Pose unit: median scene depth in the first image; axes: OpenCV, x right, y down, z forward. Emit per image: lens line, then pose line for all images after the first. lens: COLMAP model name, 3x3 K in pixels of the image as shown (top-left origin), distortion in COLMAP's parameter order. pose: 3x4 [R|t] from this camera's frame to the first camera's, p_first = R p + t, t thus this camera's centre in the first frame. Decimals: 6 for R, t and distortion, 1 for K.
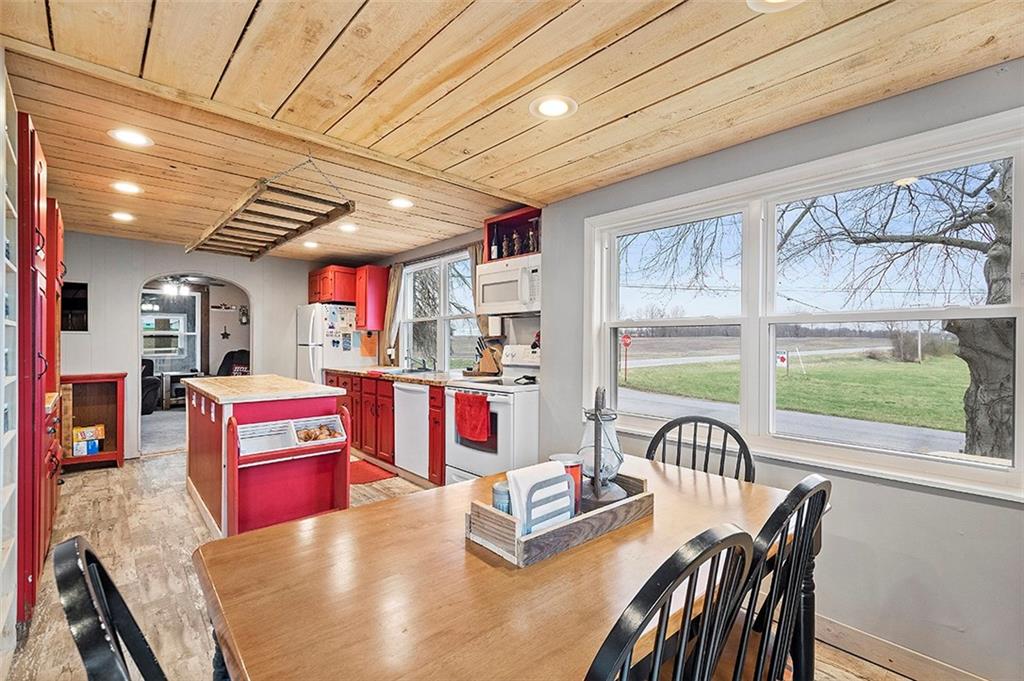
lens RADIAL K [[450.8, 0, 518.0], [0, 450.8, 339.2], [0, 0, 1]] dist [0.021523, 0.000262]
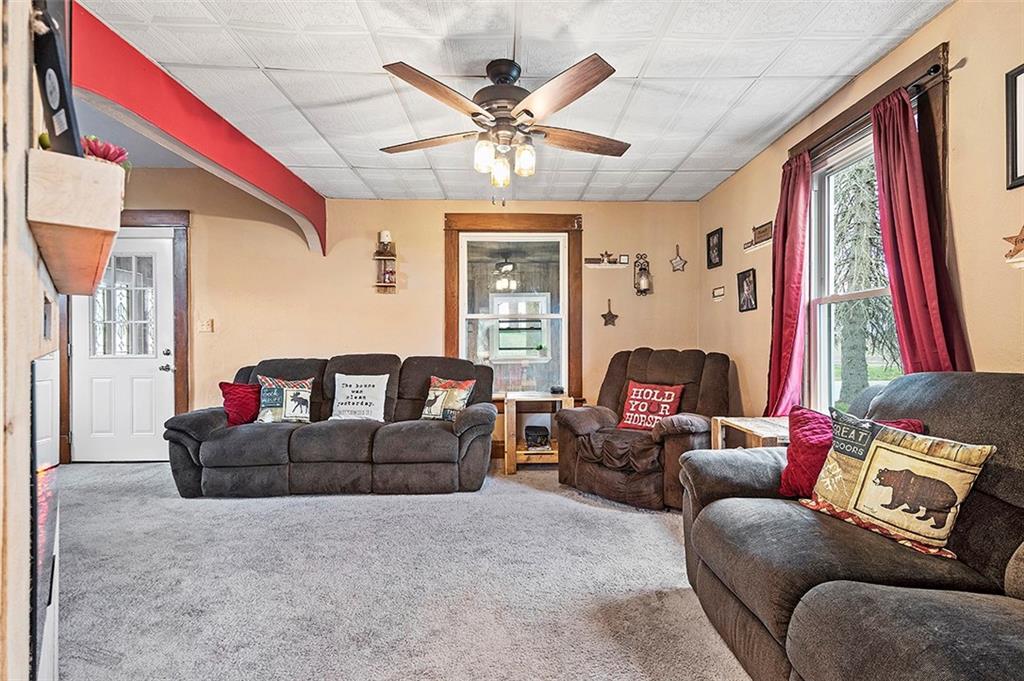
lens RADIAL K [[450.8, 0, 511.8], [0, 450.8, 343.4], [0, 0, 1]] dist [0.021523, 0.000262]
pose [[0.743560, -0.006544, -0.668637, -0.409589], [0.003159, 0.999975, -0.006274, 0.021866], [0.668662, 0.002553, 0.743562, 0.587821]]
